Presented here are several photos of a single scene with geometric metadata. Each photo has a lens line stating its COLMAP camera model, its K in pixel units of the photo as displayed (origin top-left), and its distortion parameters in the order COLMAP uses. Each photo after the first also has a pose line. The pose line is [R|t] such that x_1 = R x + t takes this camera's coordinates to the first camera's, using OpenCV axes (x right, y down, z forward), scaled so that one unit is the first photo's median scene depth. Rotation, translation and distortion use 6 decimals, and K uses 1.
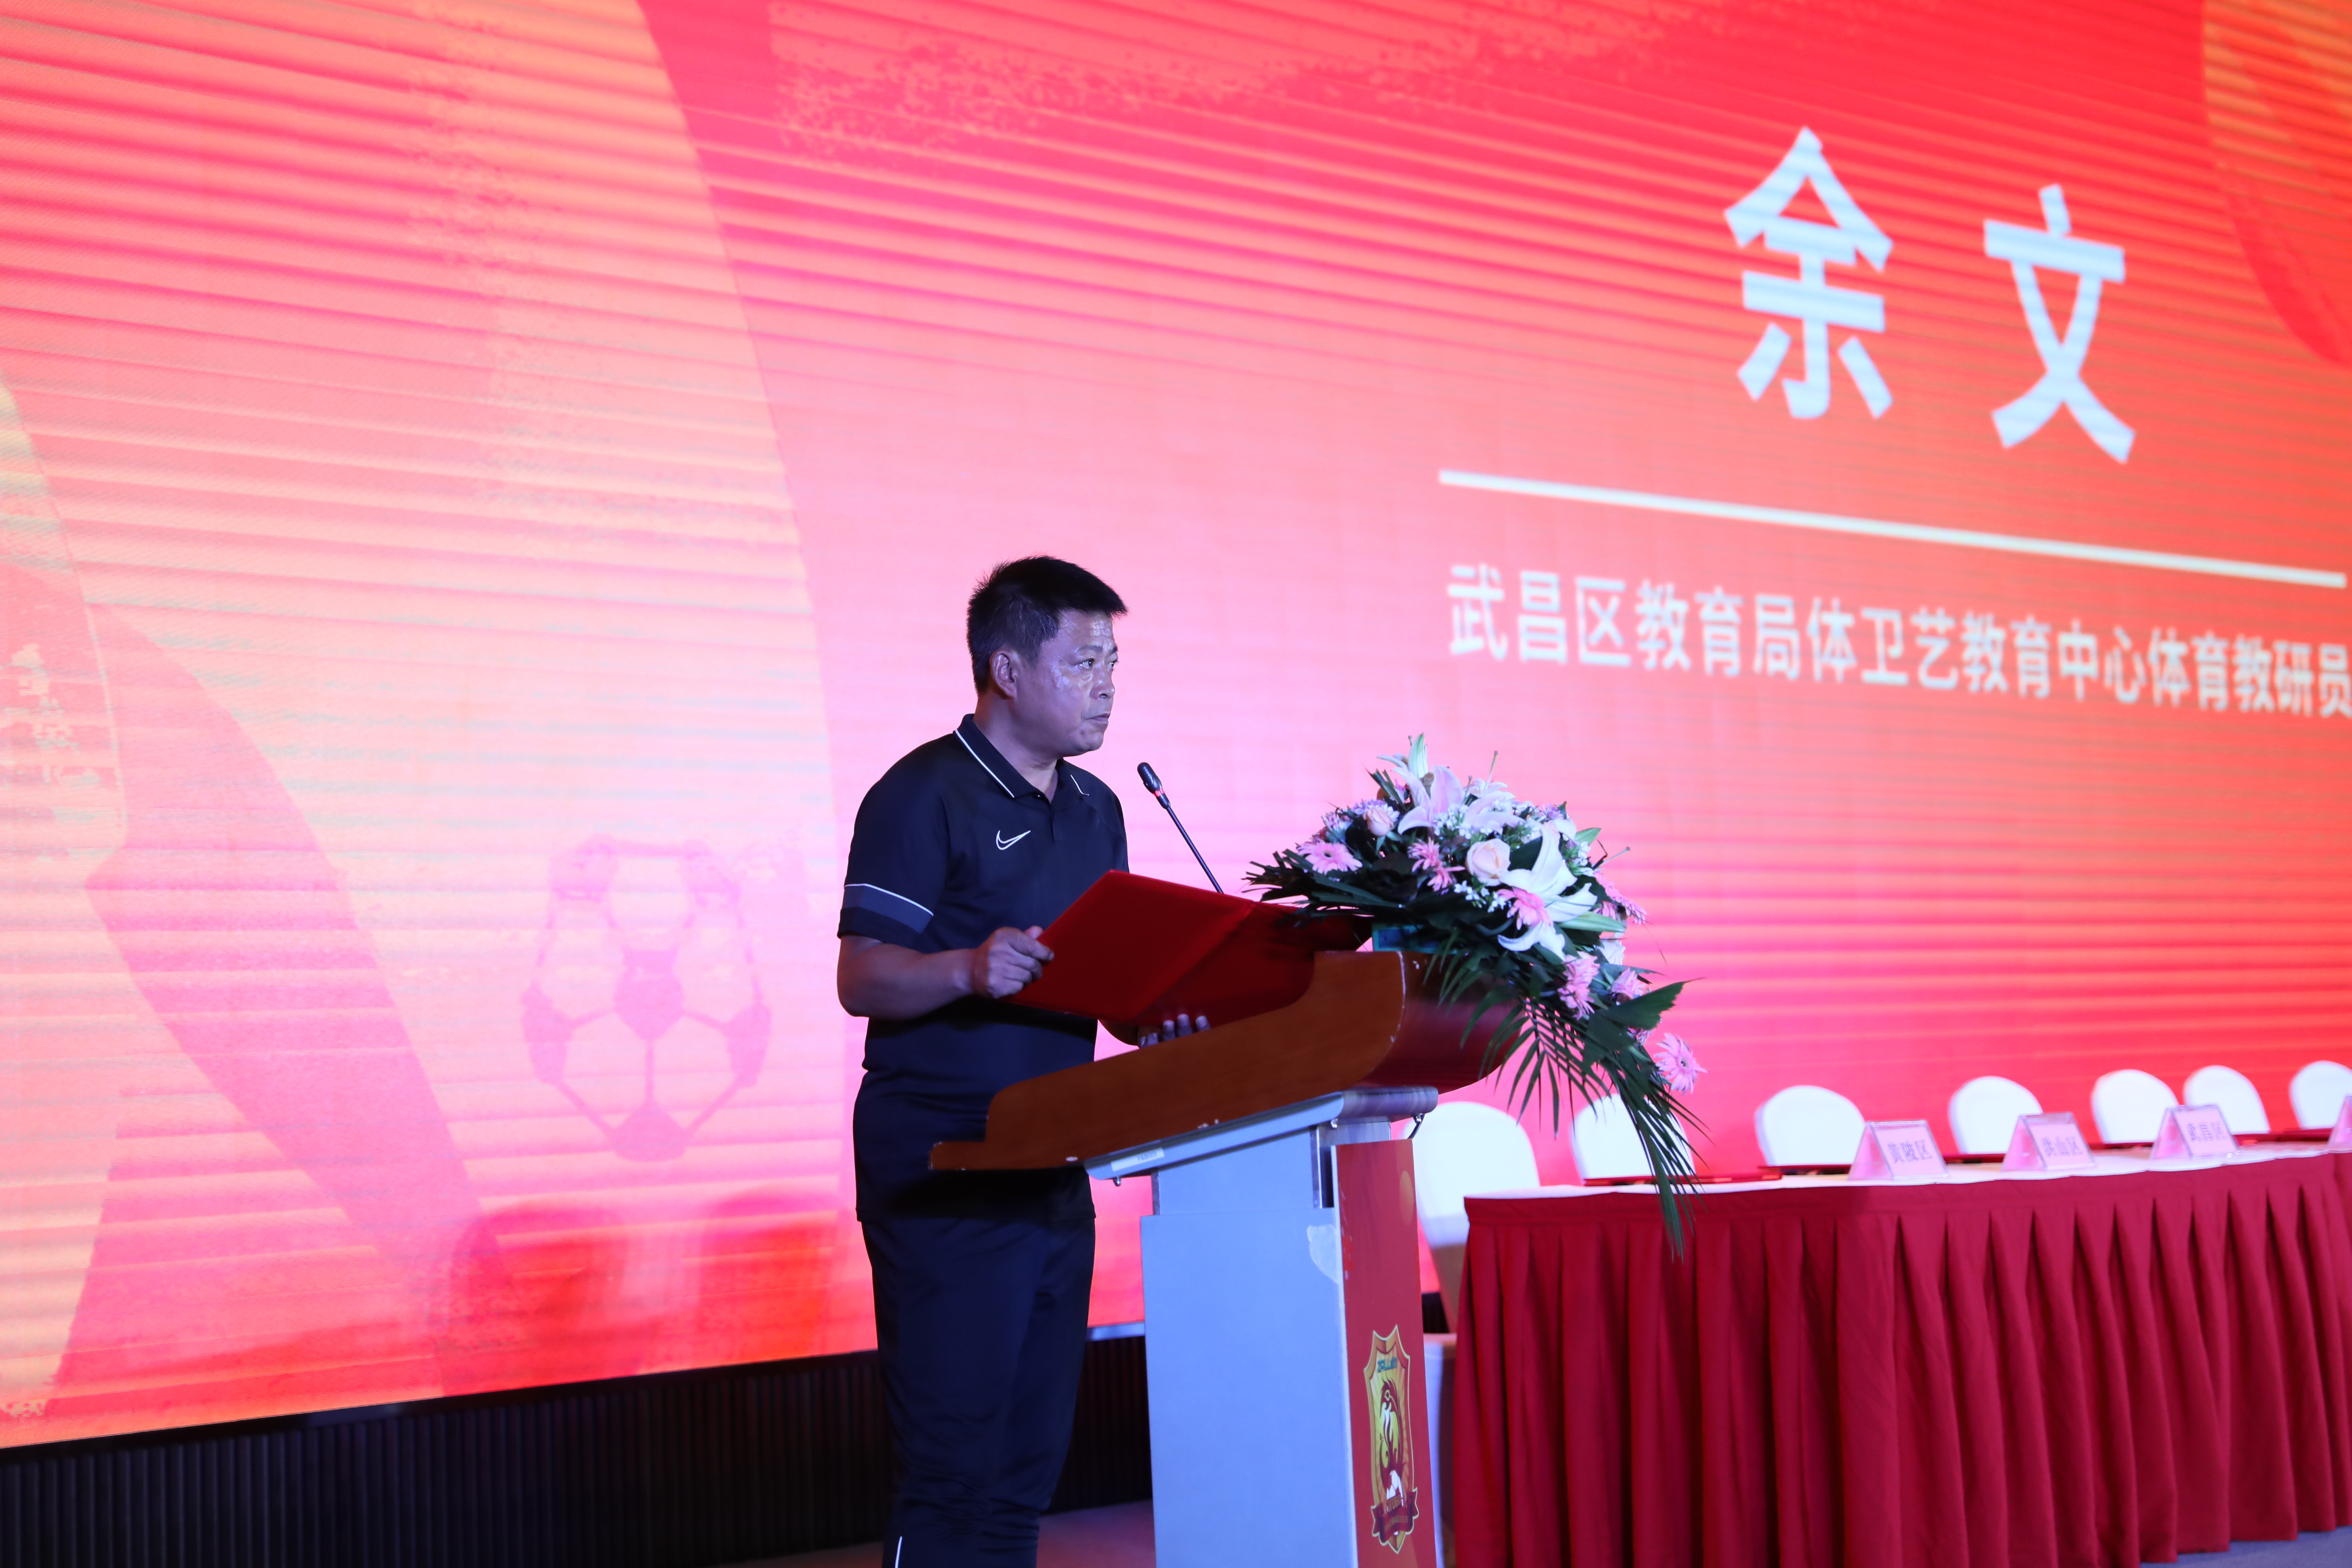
lens RADIAL K [[4686.3, 0, 1176.0], [0, 4686.3, 784.0], [0, 0, 1]] dist [0.306720, 0.089205]
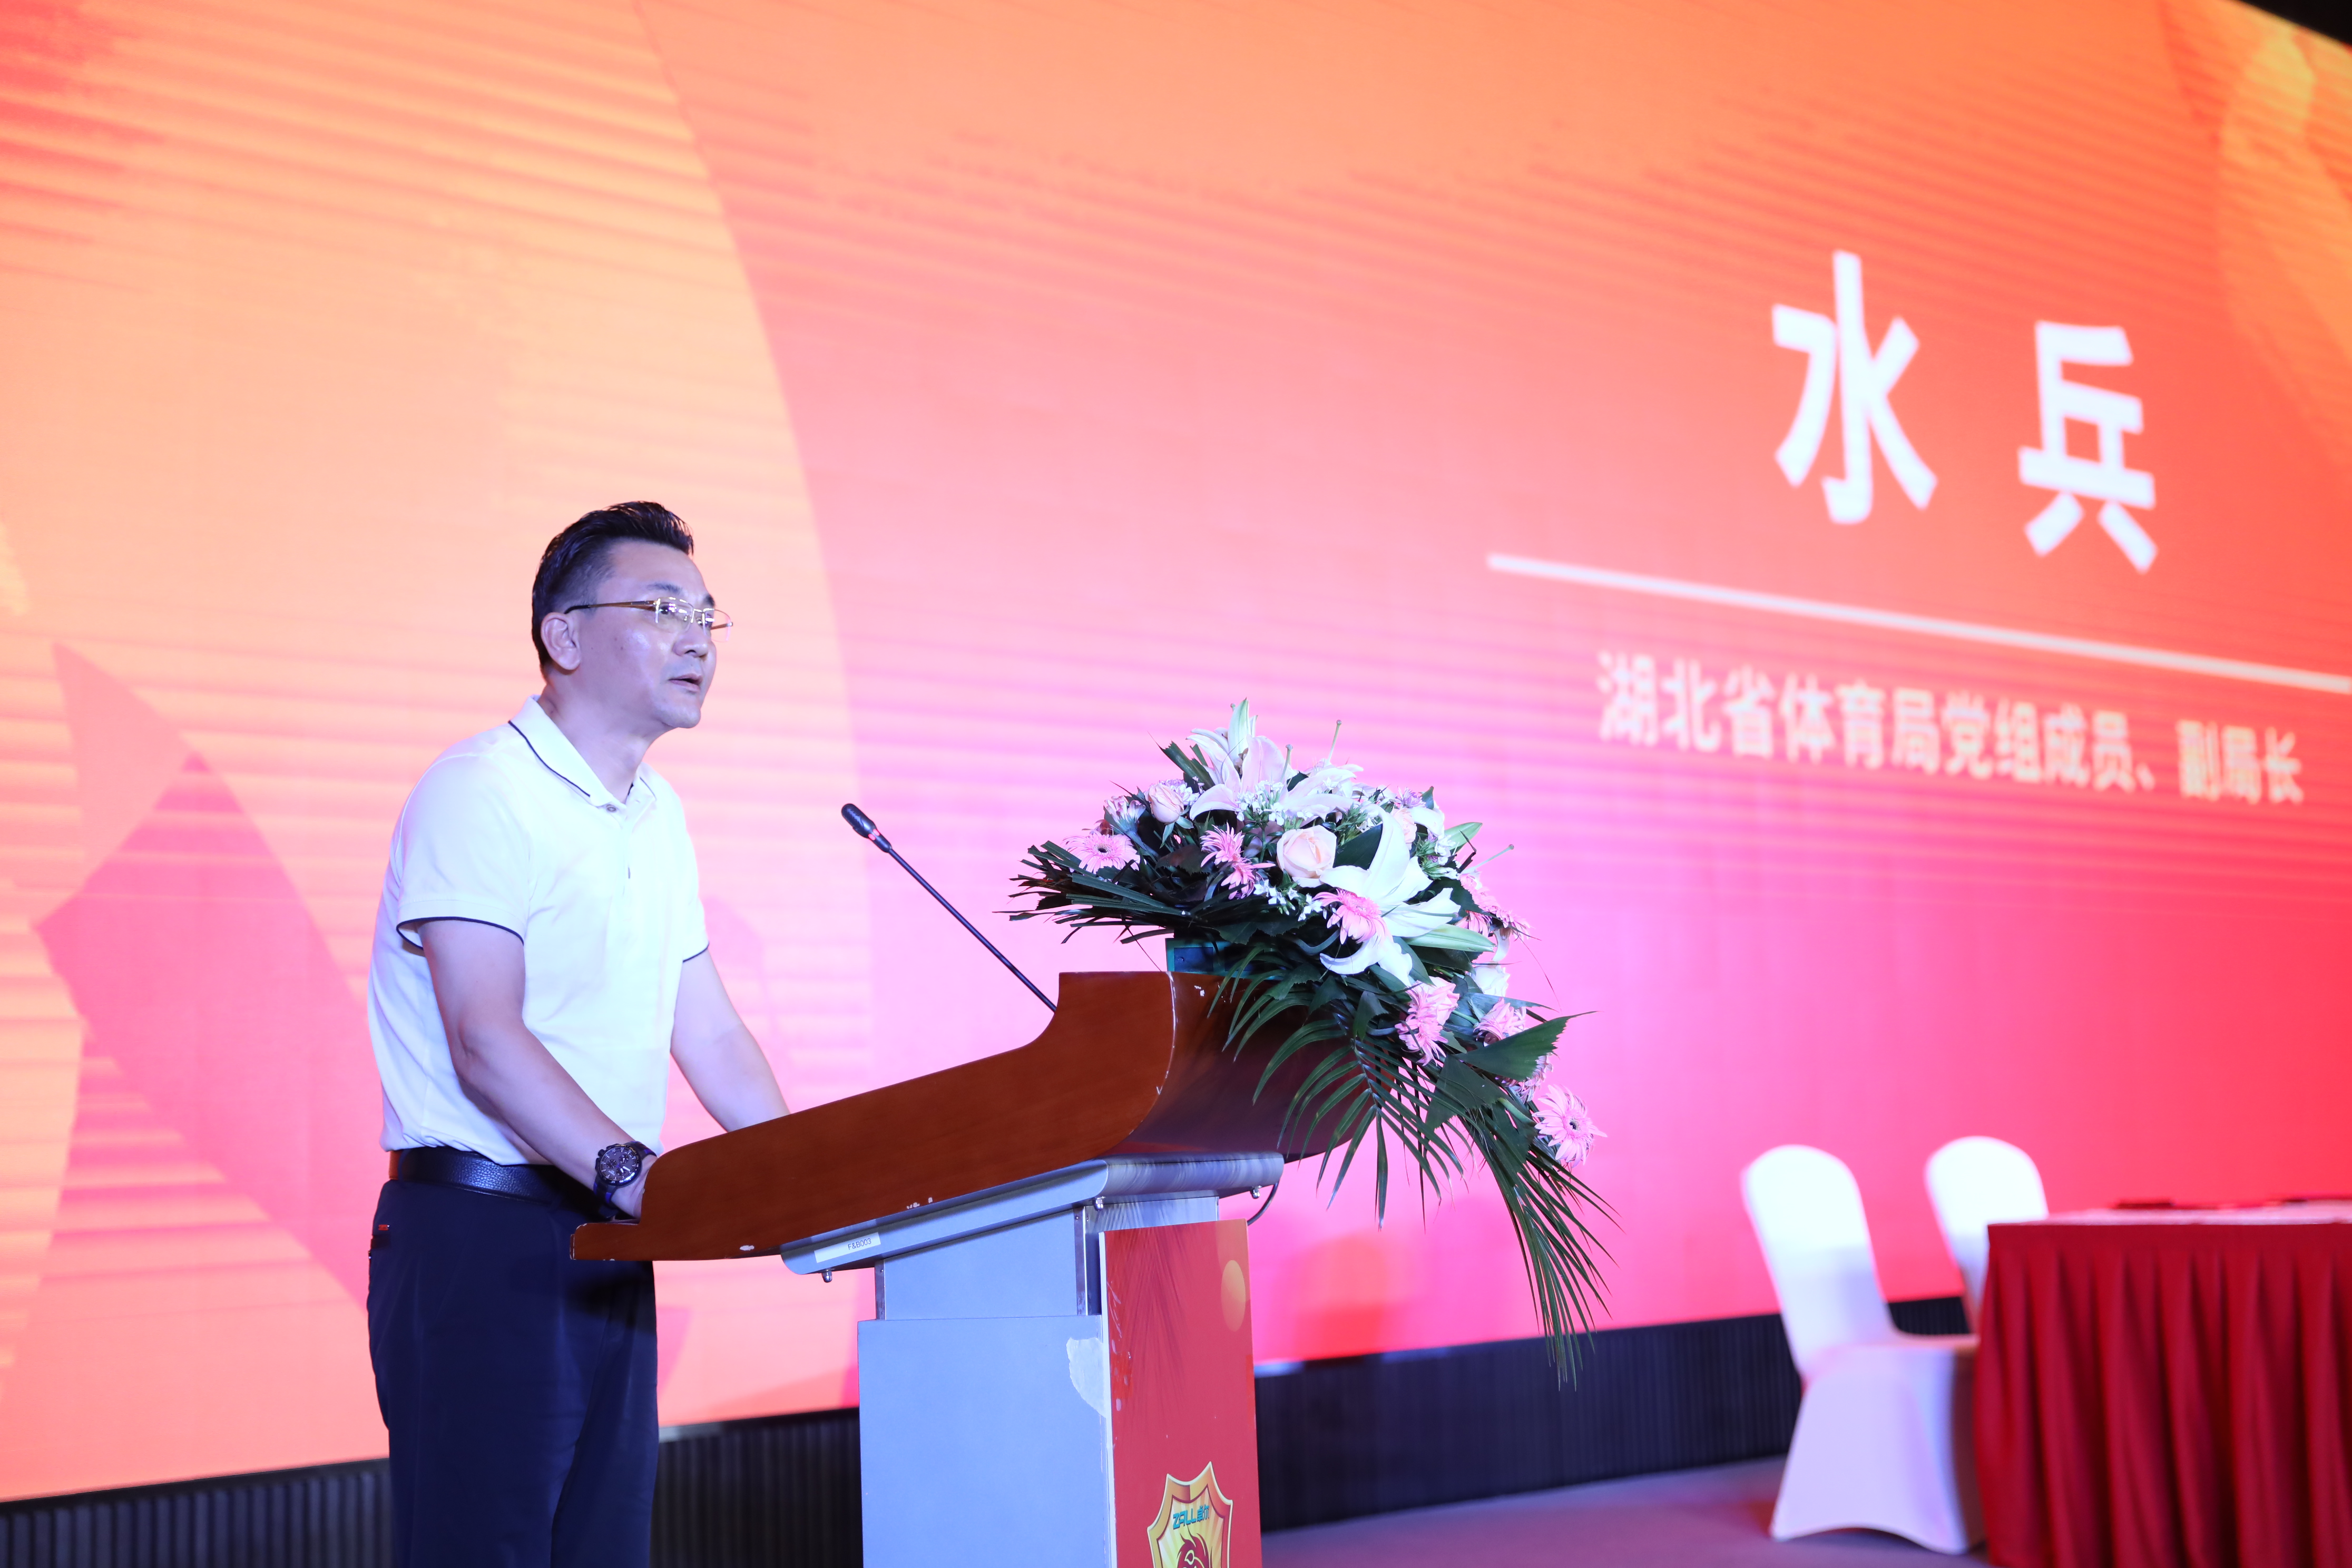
lens RADIAL K [[3390.0, 0, 1176.0], [0, 3390.0, 784.0], [0, 0, 1]] dist [0.117729, 0.009657]
pose [[0.996852, -0.000278, -0.079290, 0.088355], [-0.002677, 0.999306, -0.037159, 0.025208], [0.079245, 0.037255, 0.996159, 0.452453]]
